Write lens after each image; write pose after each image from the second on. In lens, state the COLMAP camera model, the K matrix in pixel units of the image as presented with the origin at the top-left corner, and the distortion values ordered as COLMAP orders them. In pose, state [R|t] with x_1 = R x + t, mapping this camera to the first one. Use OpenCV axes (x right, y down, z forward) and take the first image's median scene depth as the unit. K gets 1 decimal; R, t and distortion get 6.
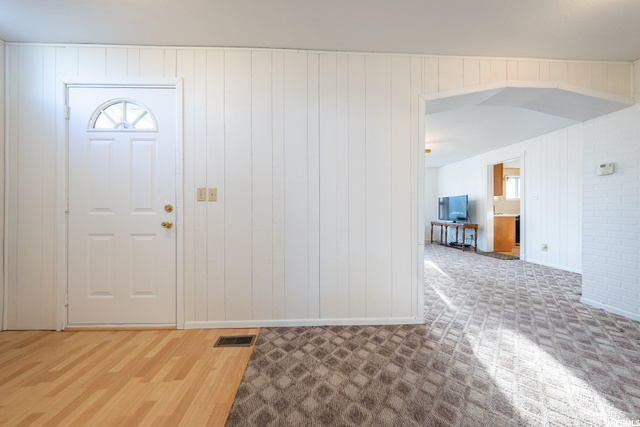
lens RADIAL K [[220.4, 0, 324.8], [0, 220.4, 212.2], [0, 0, 1]] dist [-0.007643, 0.000010]
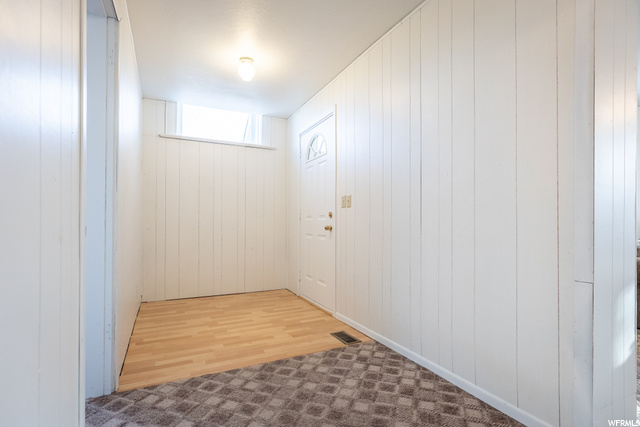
lens RADIAL K [[295.3, 0, 292.9], [0, 295.3, 216.0], [0, 0, 1]] dist [-0.001751, -0.000251]
pose [[0.373965, -0.013619, -0.927343, 0.855564], [-0.008727, 0.999796, -0.018203, 0.026097], [0.927402, 0.014900, 0.373770, 0.225352]]
